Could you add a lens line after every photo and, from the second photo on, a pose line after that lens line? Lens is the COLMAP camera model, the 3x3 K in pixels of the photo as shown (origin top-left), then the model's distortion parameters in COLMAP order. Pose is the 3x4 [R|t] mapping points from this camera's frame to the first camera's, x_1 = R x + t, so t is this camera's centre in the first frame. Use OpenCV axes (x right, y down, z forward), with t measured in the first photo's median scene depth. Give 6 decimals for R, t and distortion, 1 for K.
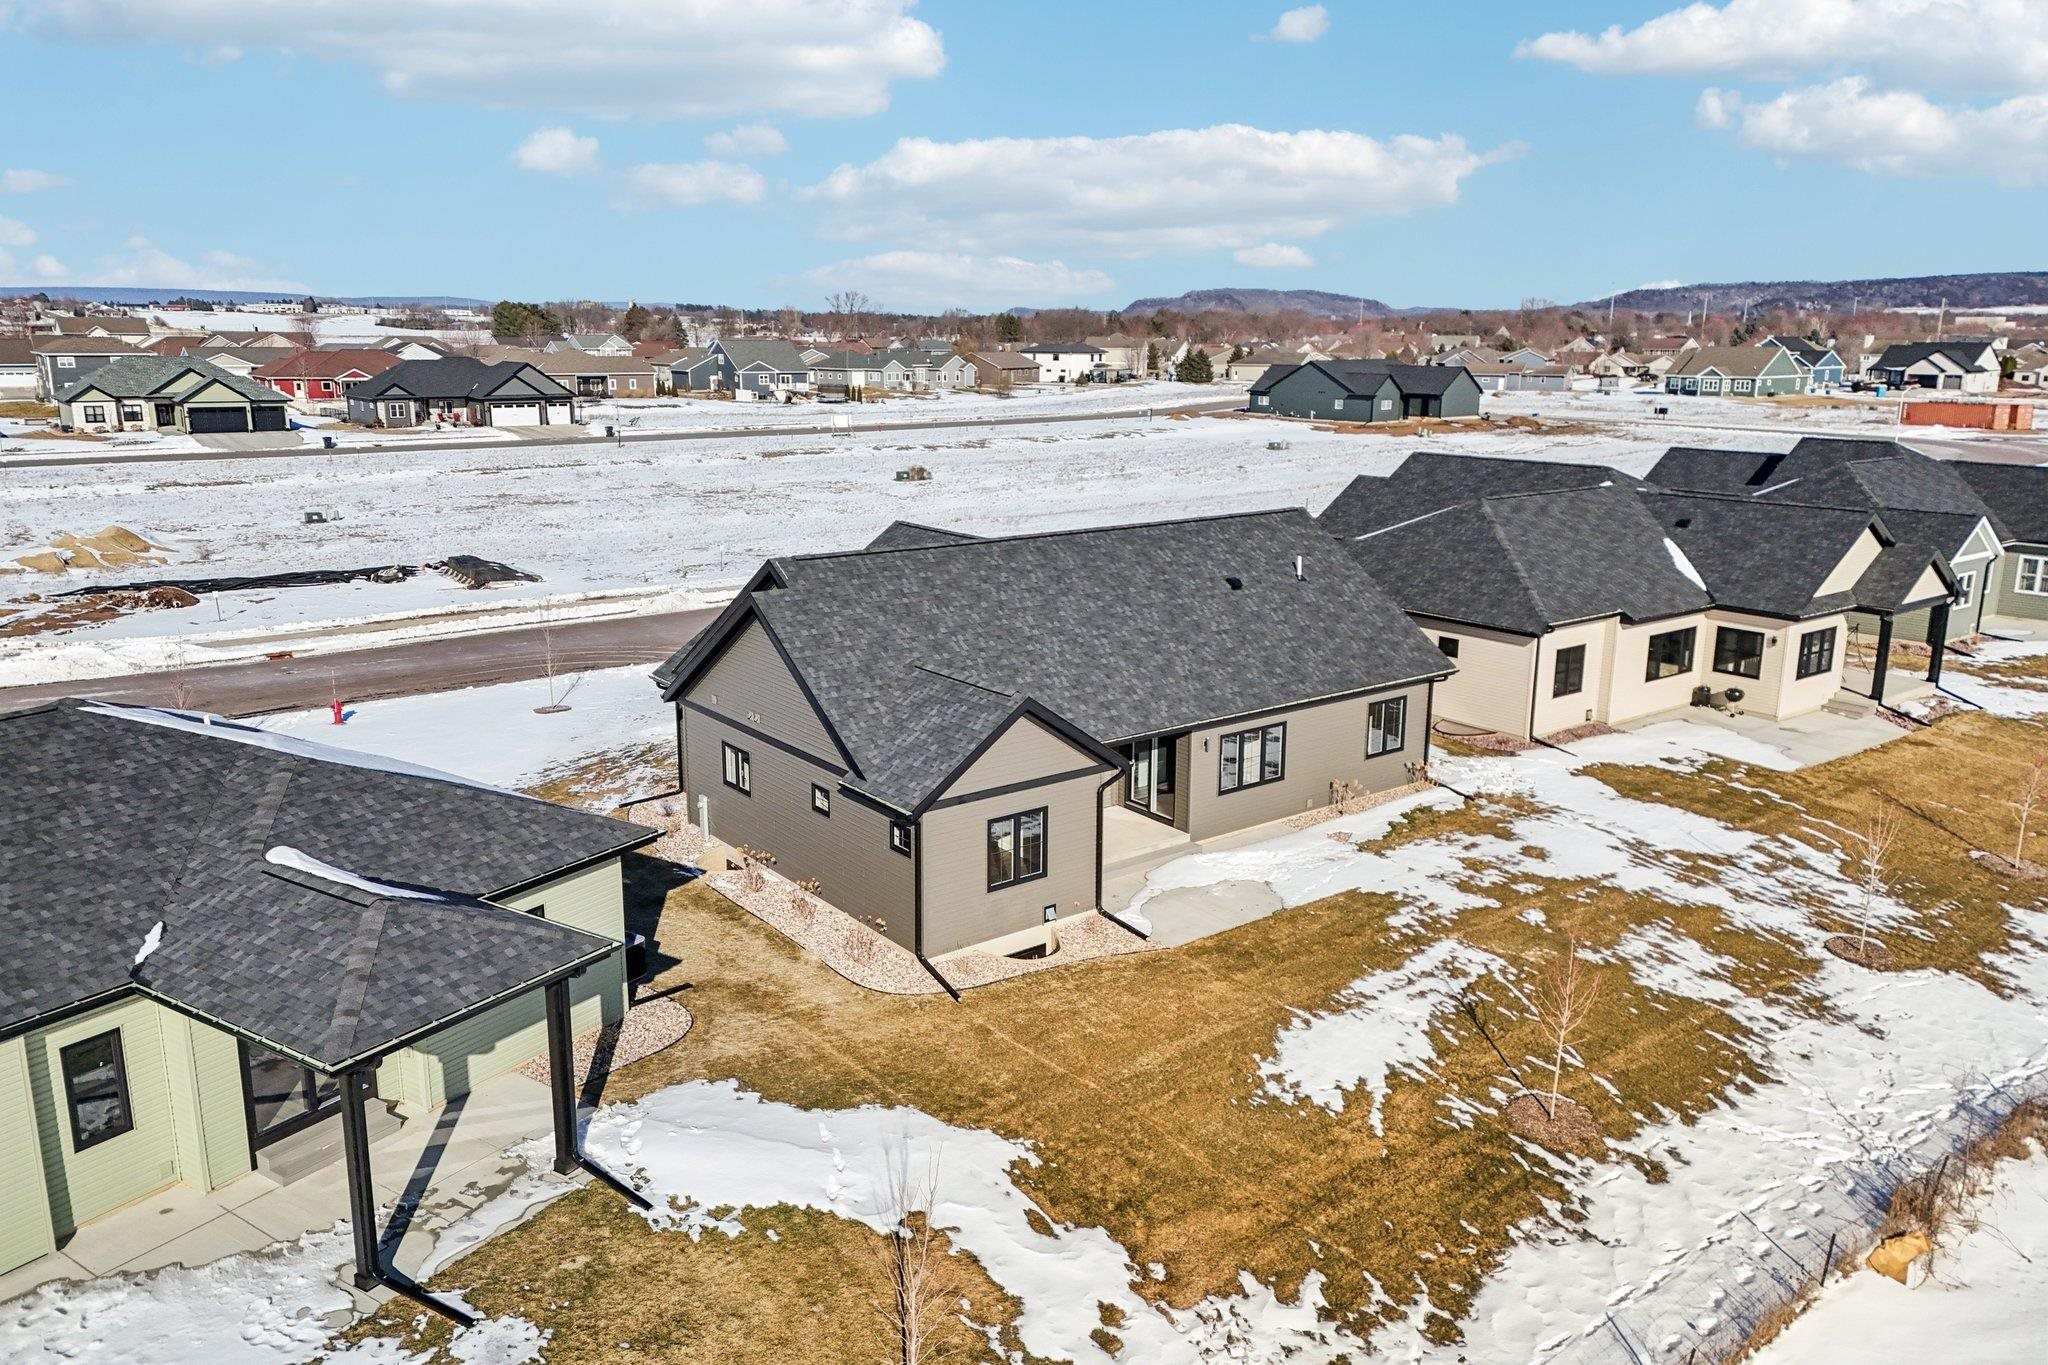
lens RADIAL K [[1476.8, 0, 1026.3], [0, 1476.8, 688.4], [0, 0, 1]] dist [0.090926, -0.082690]
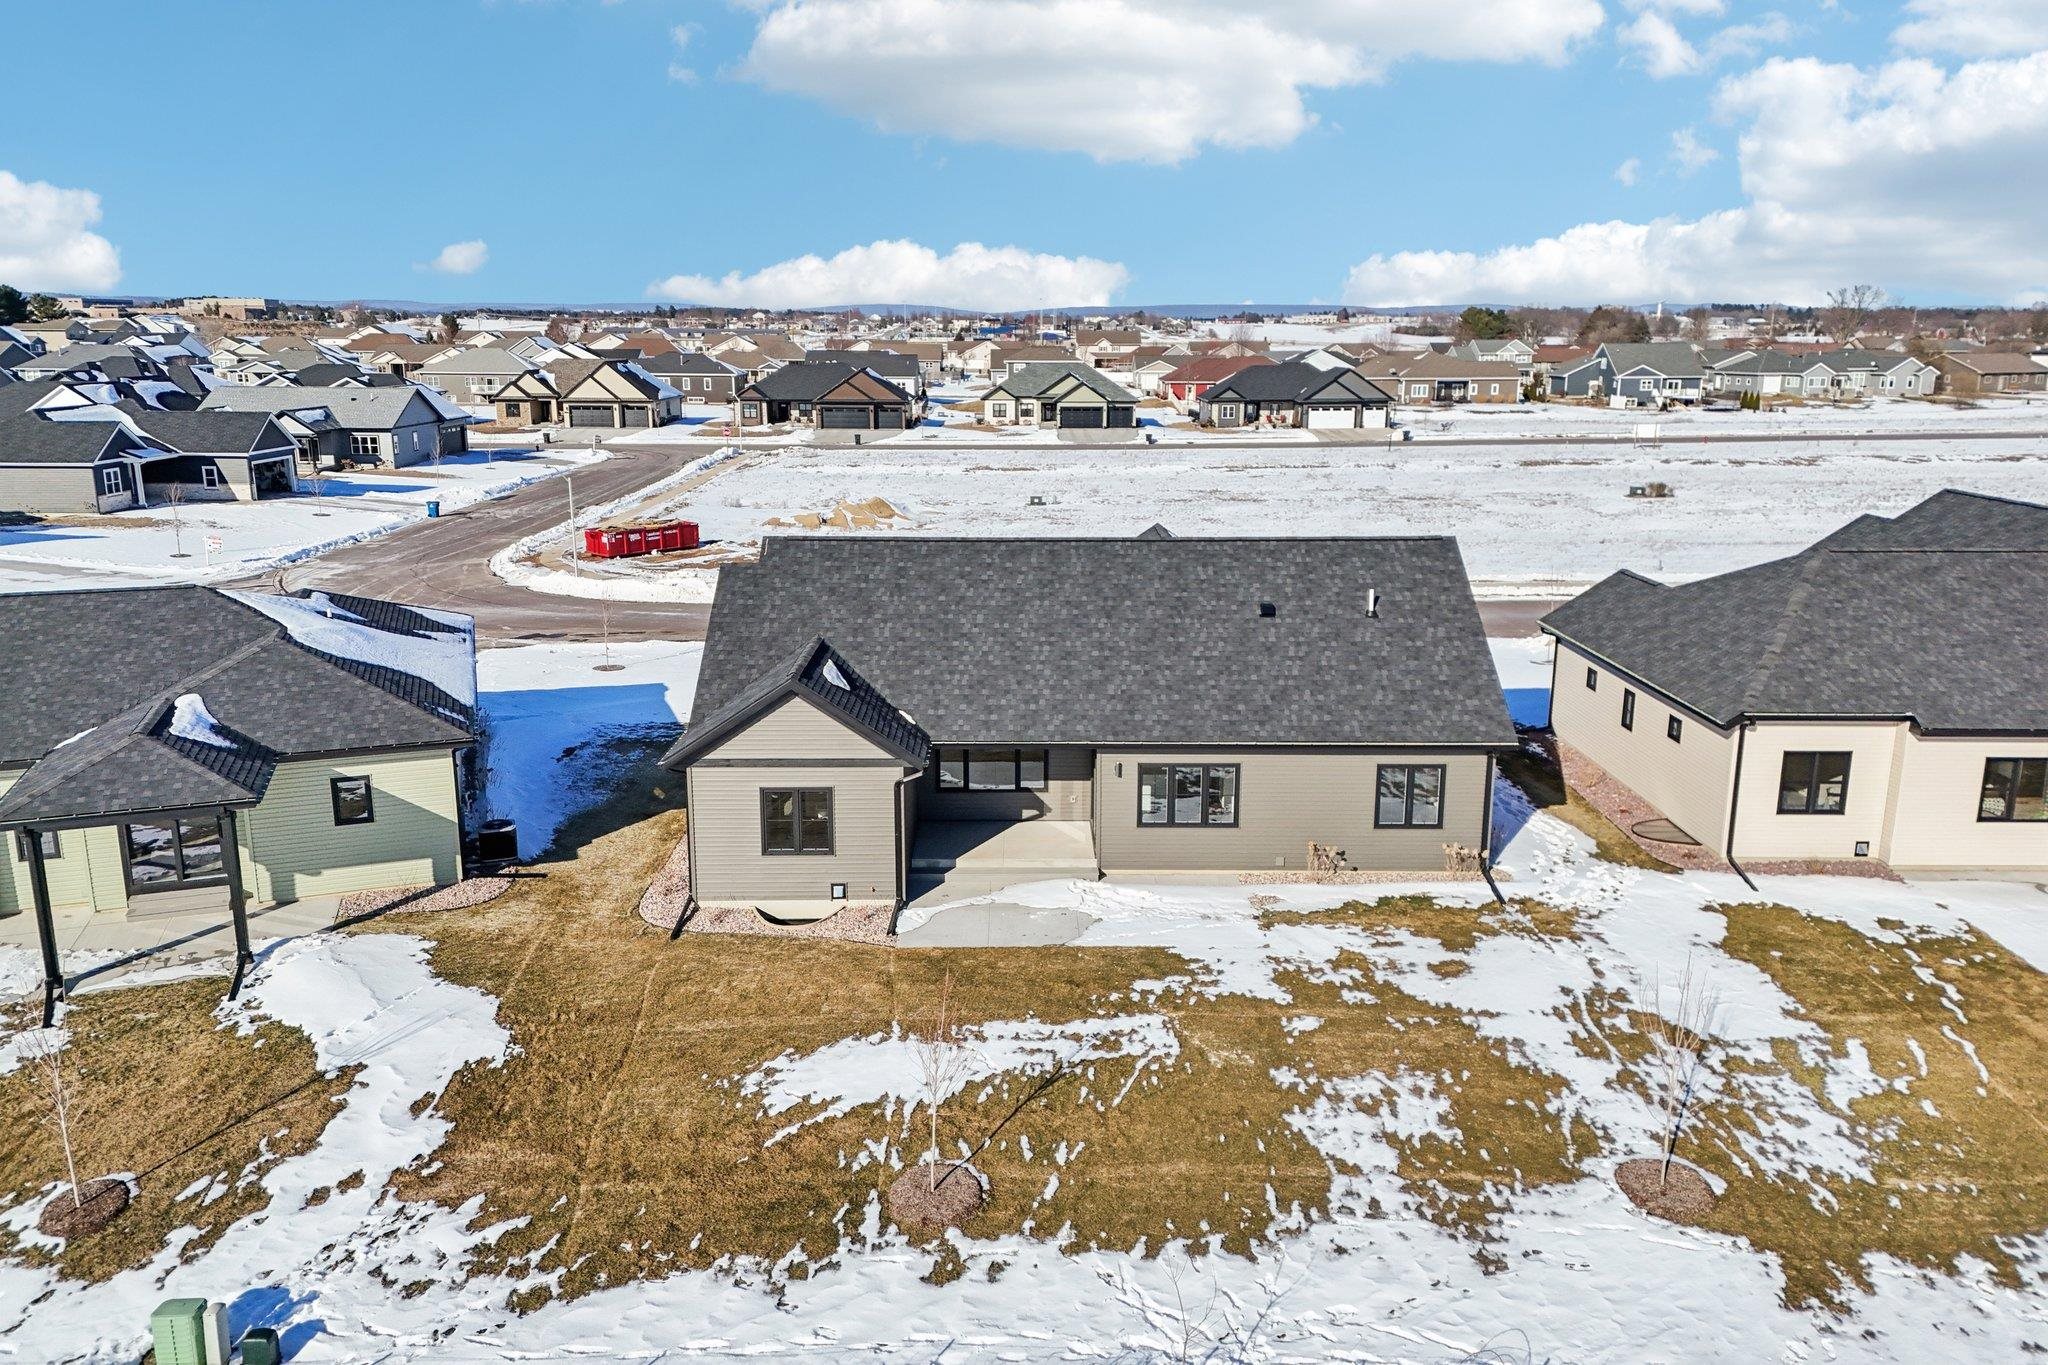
lens RADIAL K [[1476.8, 0, 1026.3], [0, 1476.8, 688.4], [0, 0, 1]] dist [0.090926, -0.082690]
pose [[0.798735, 0.137144, -0.585845, 0.621362], [-0.139003, 0.989397, 0.042099, -0.045483], [0.585407, 0.047809, 0.809329, 0.193457]]
